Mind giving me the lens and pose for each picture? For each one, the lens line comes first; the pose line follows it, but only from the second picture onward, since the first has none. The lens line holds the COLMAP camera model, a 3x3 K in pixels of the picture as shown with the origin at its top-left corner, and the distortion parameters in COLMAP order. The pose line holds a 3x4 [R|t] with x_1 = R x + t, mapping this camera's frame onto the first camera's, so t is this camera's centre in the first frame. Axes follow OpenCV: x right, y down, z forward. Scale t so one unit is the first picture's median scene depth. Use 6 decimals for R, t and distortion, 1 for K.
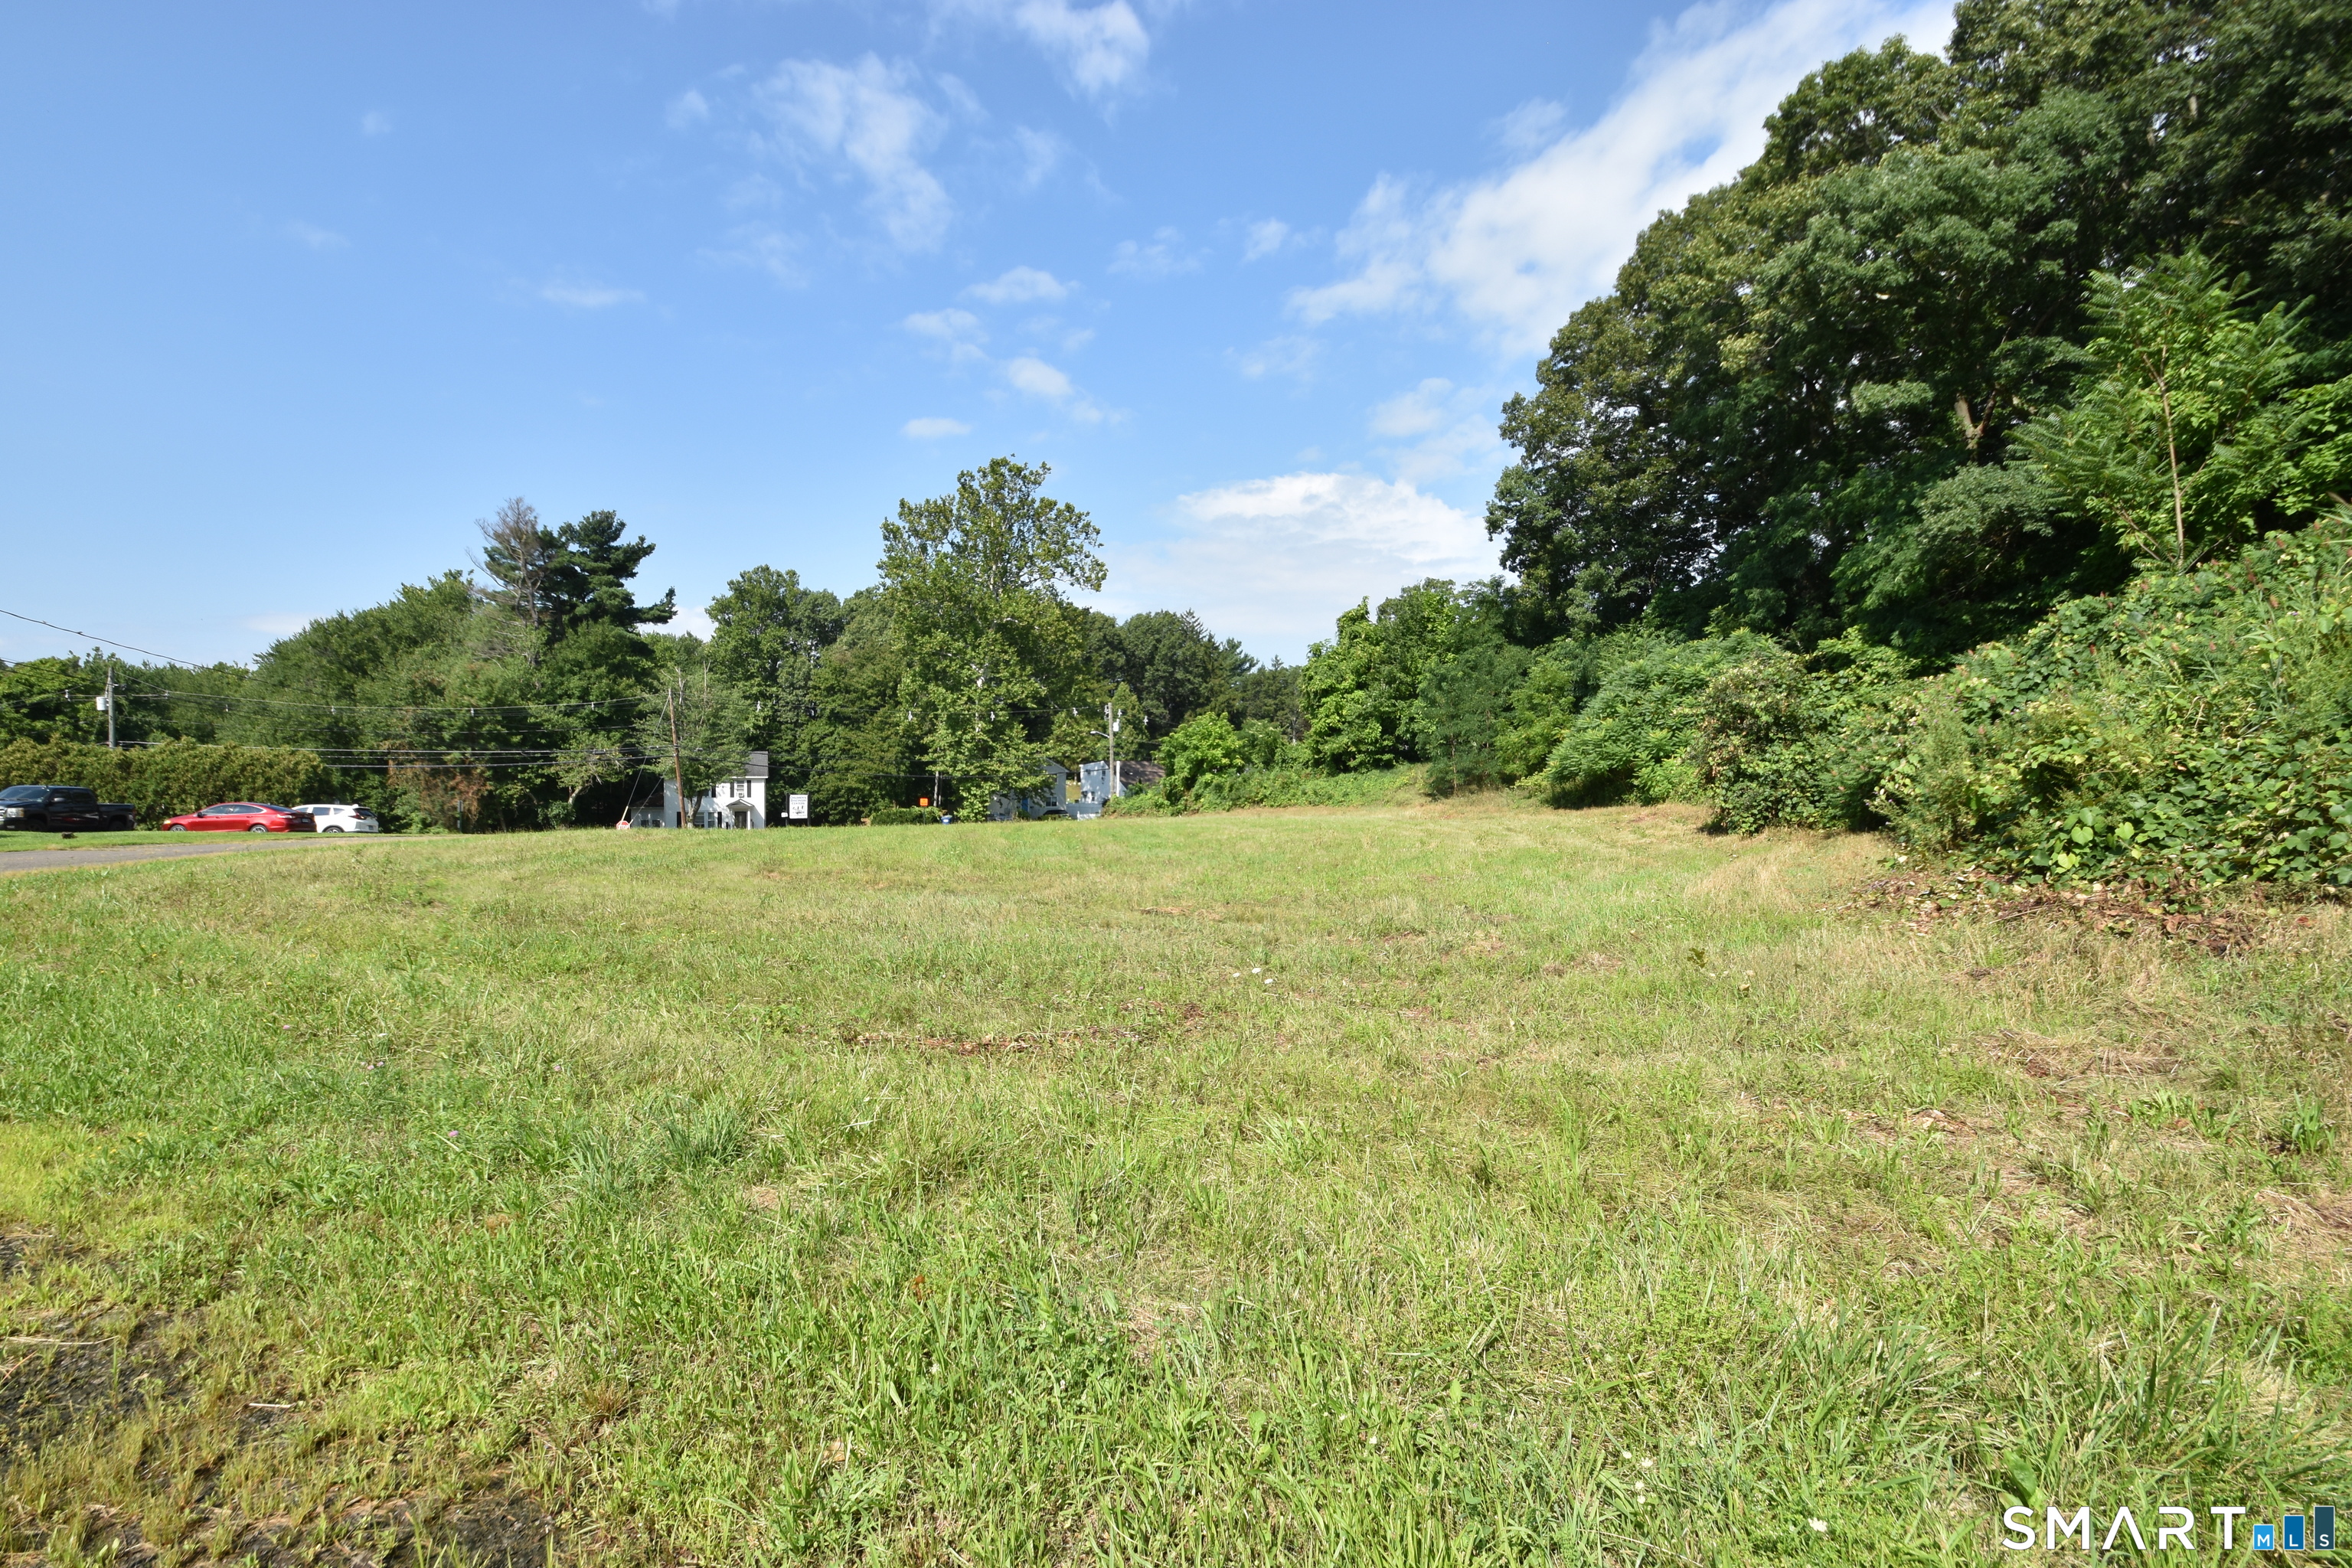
lens RADIAL K [[1145.6, 0, 1175.2], [0, 1145.6, 784.8], [0, 0, 1]] dist [-0.003386, -0.000186]
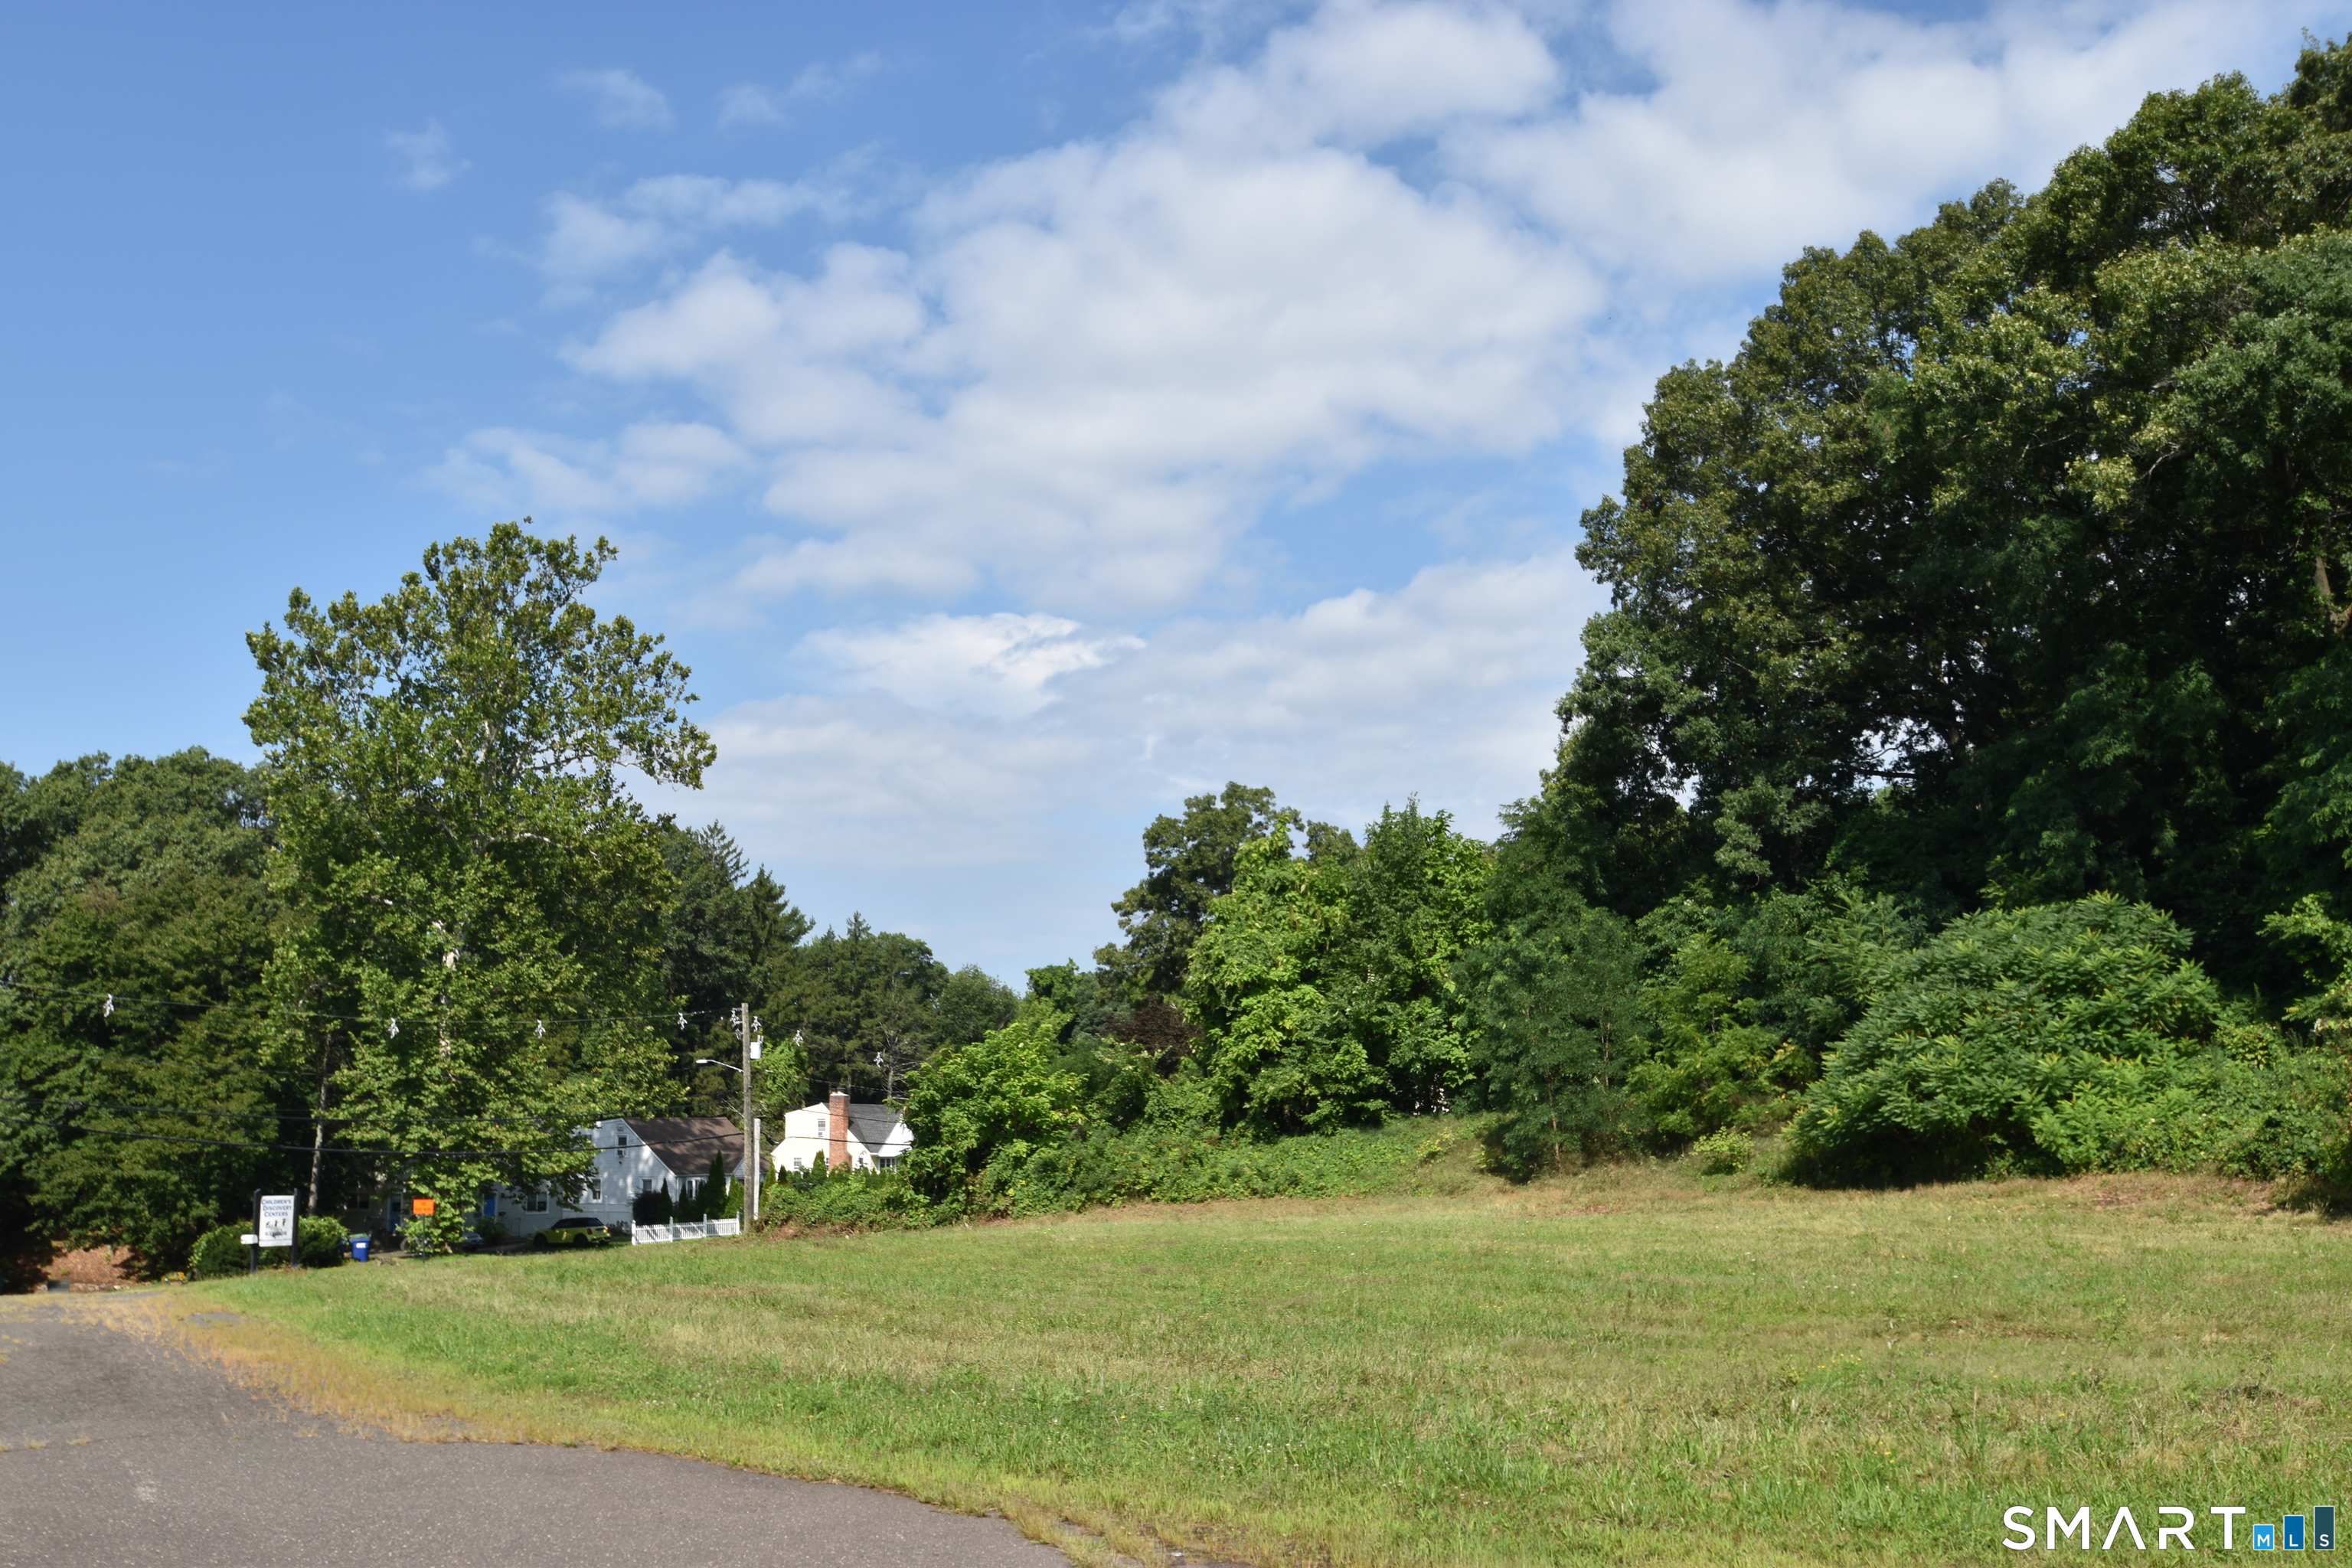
lens RADIAL K [[2143.6, 0, 1175.7], [0, 2143.6, 780.0], [0, 0, 1]] dist [-0.079137, 0.000000]
pose [[0.942486, 0.038353, 0.332039, -0.228744], [0.019724, 0.985282, -0.169794, -0.004967], [-0.333664, 0.166578, 0.927858, 0.040485]]
